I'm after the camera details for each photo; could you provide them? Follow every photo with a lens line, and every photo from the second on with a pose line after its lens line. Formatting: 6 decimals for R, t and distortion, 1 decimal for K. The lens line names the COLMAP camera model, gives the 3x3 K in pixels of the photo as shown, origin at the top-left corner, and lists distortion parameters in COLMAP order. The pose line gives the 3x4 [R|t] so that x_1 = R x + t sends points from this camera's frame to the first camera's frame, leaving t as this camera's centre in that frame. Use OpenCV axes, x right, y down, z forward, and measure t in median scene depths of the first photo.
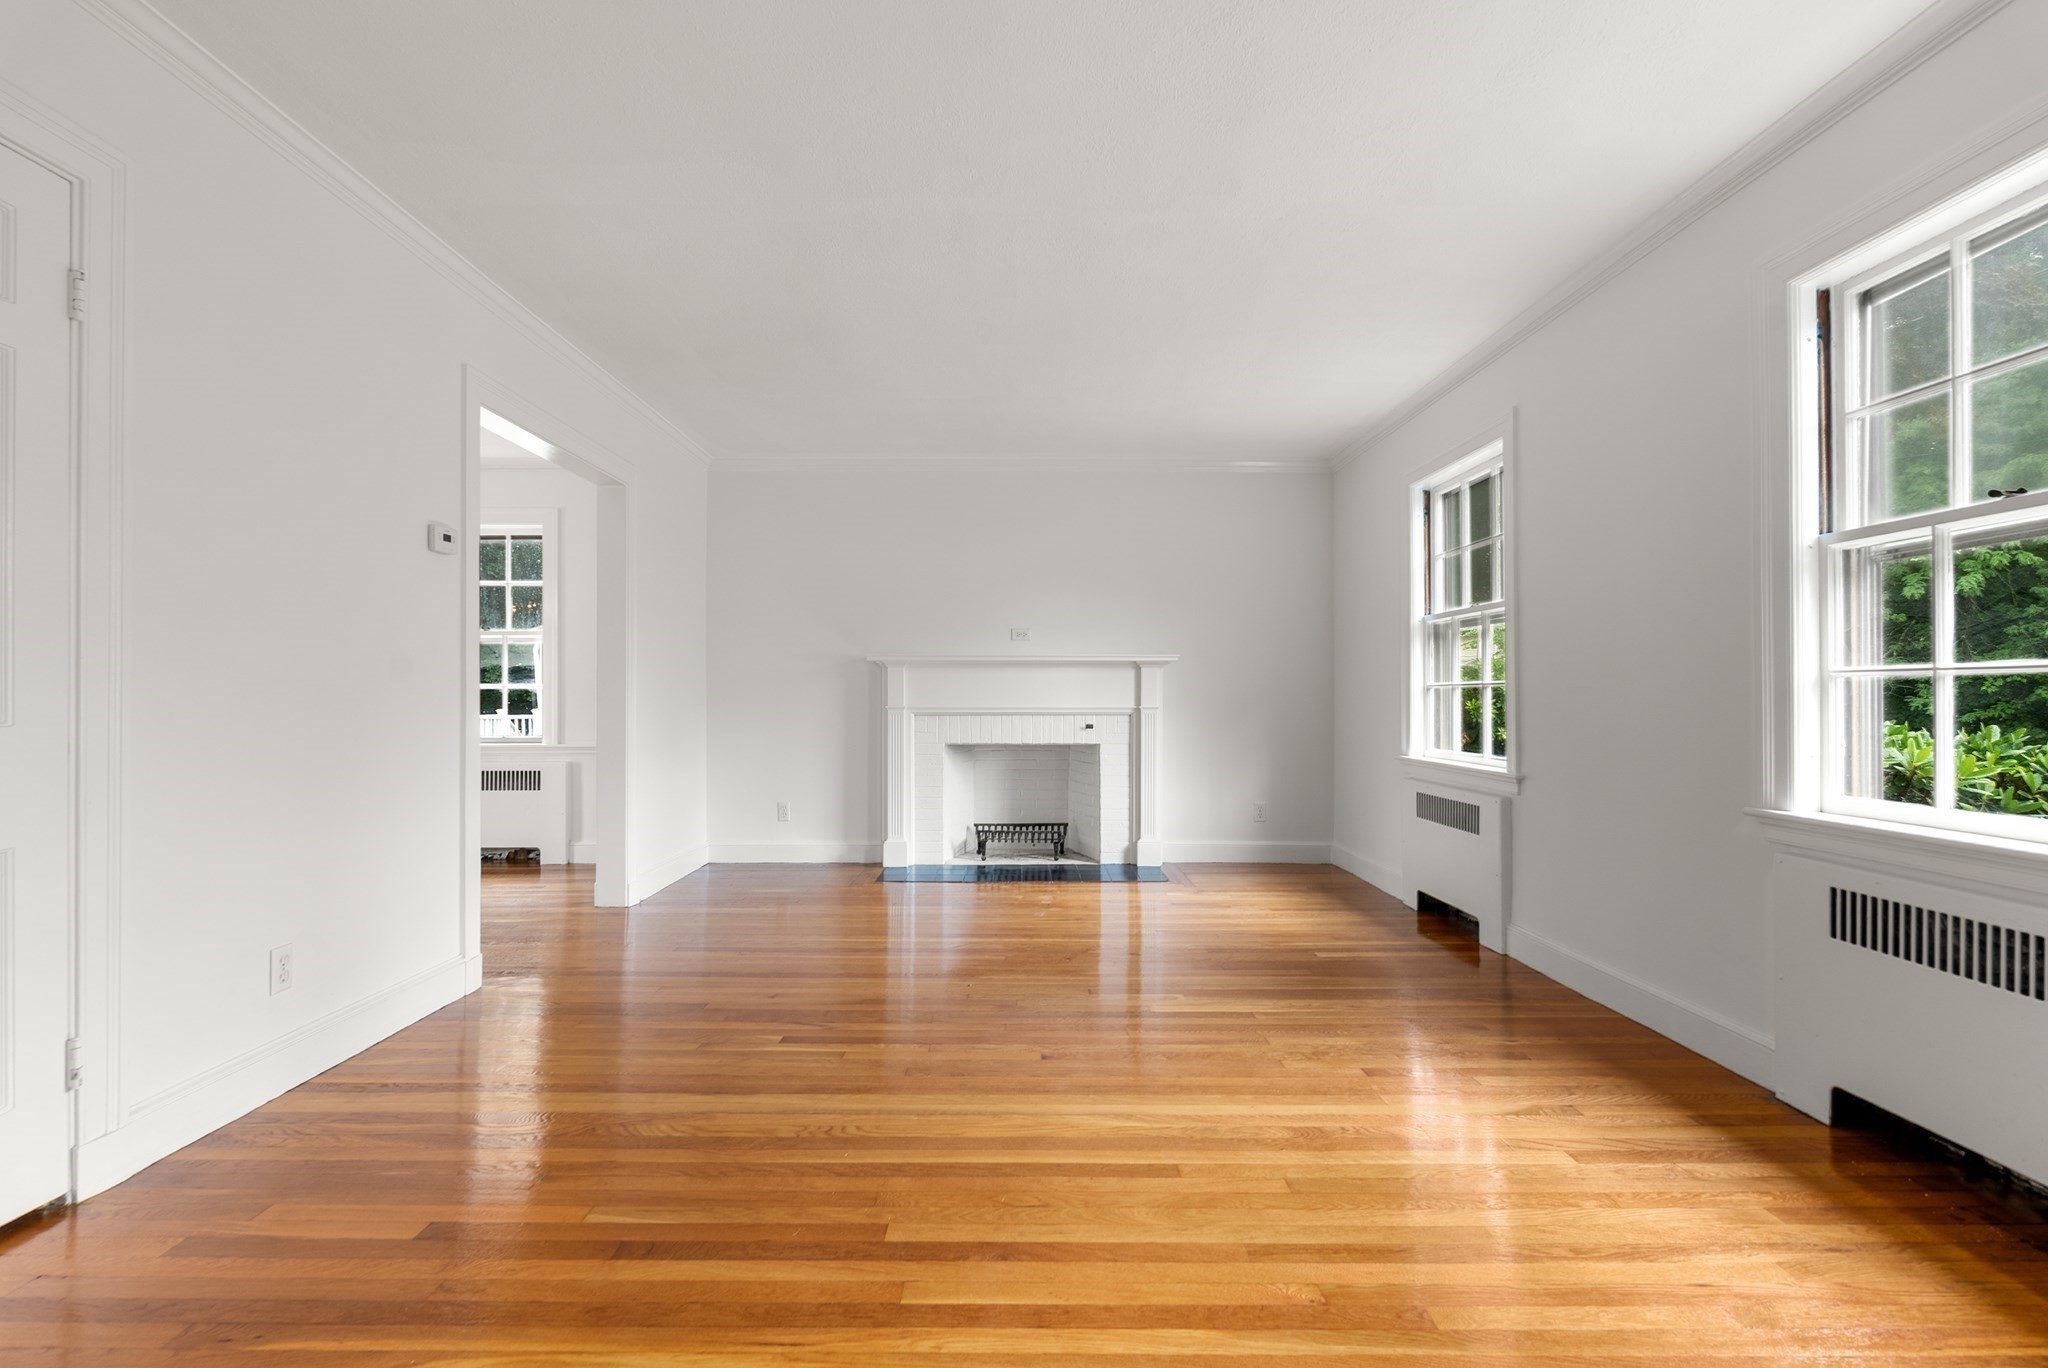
lens RADIAL K [[921.2, 0, 1024.0], [0, 921.2, 684.0], [0, 0, 1]] dist [-0.022487, 0.001867]
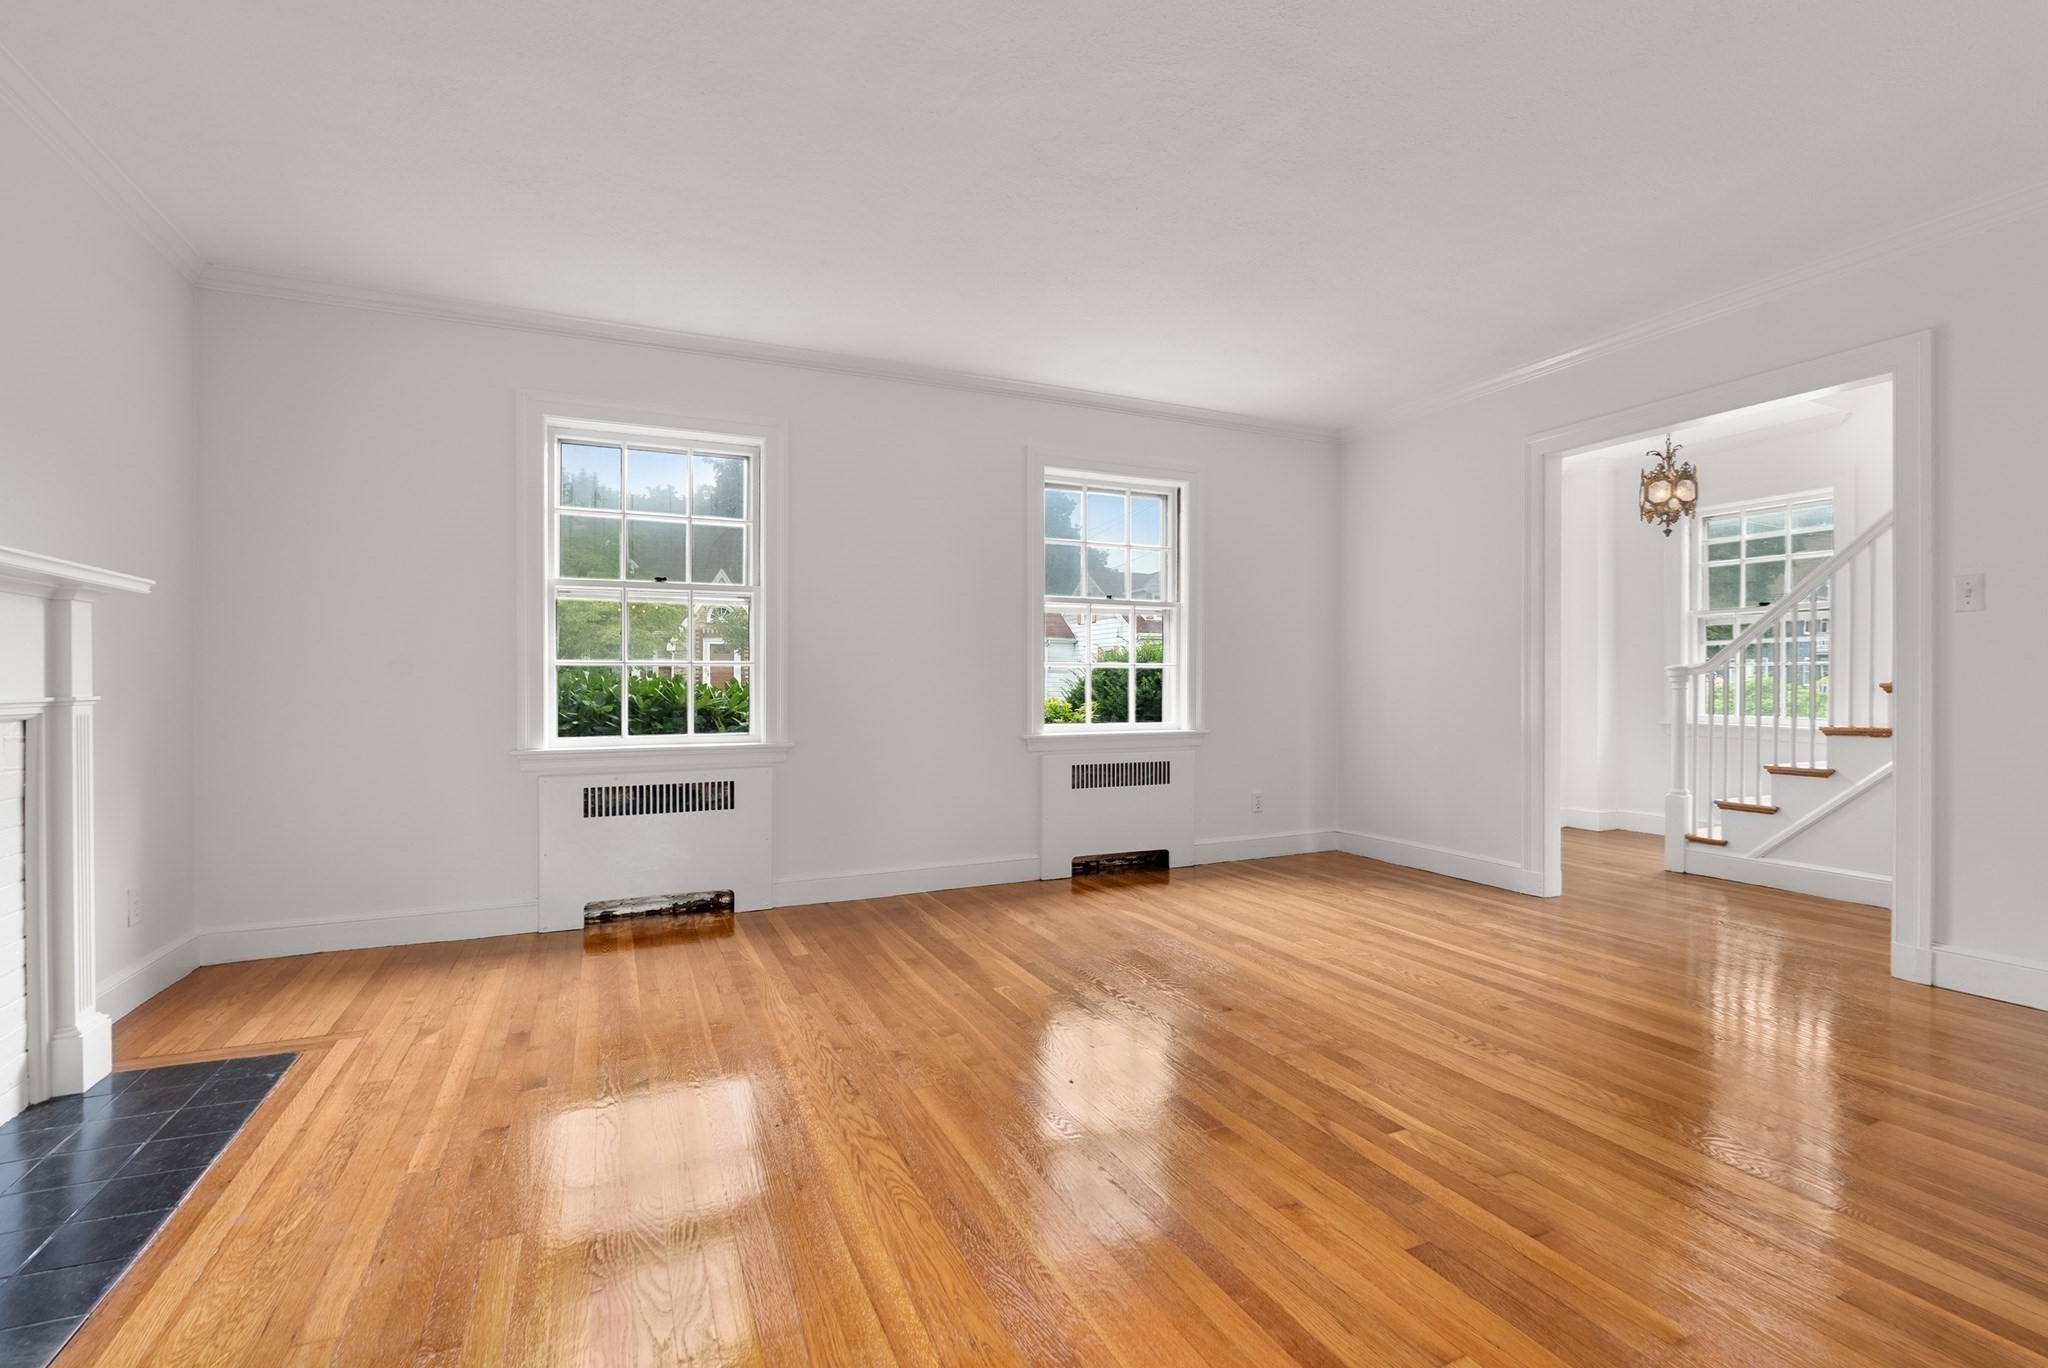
lens RADIAL K [[916.3, 0, 1024.0], [0, 916.3, 684.0], [0, 0, 1]] dist [0.015961, -0.000157]
pose [[-0.406886, -0.007448, 0.913449, -1.022176], [-0.013820, 0.999903, 0.001997, 0.029423], [-0.913374, -0.011811, -0.406949, 1.963419]]
